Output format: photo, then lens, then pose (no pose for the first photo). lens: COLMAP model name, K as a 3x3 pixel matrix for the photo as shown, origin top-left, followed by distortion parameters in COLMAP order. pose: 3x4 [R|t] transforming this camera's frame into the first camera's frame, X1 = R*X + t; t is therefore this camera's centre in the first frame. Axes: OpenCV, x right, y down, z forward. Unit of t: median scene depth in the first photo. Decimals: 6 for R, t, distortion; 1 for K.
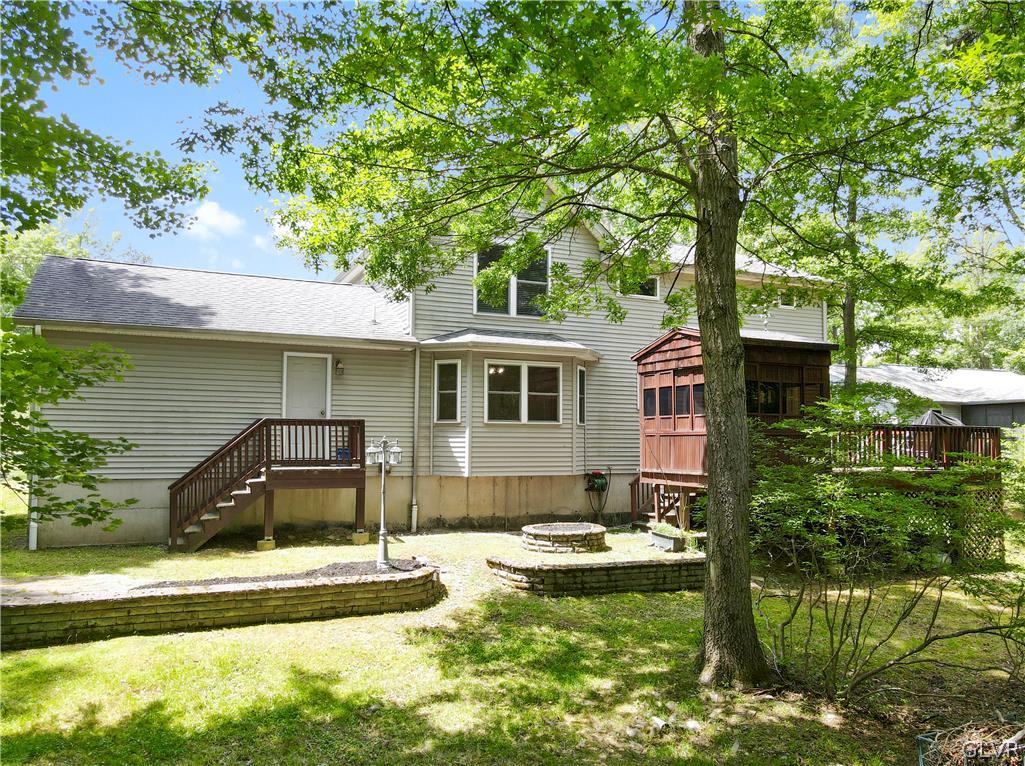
lens RADIAL K [[760.7, 0, 512.5], [0, 760.7, 383.0], [0, 0, 1]] dist [-0.000764, 0.006440]
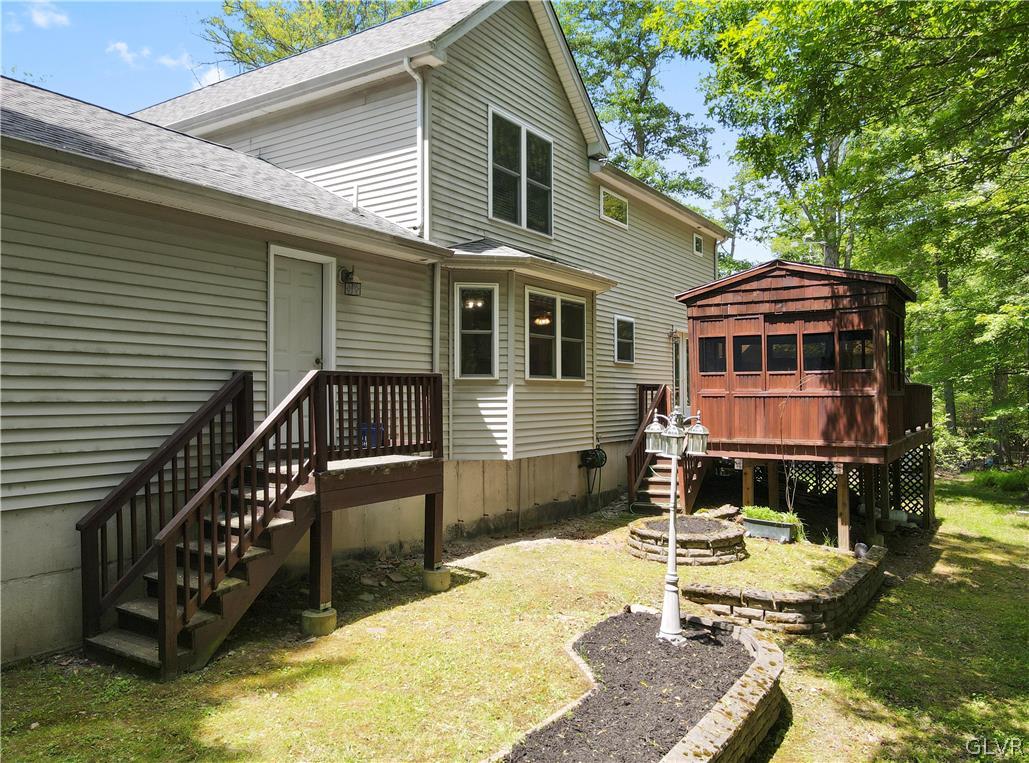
lens RADIAL K [[760.7, 0, 512.5], [0, 760.7, 371.9], [0, 0, 1]] dist [0.006067, 0.005038]
pose [[0.850791, 0.009136, 0.525425, -0.421448], [-0.034451, 0.998668, 0.038420, 0.020582], [-0.524374, -0.050789, 0.849972, 0.444484]]
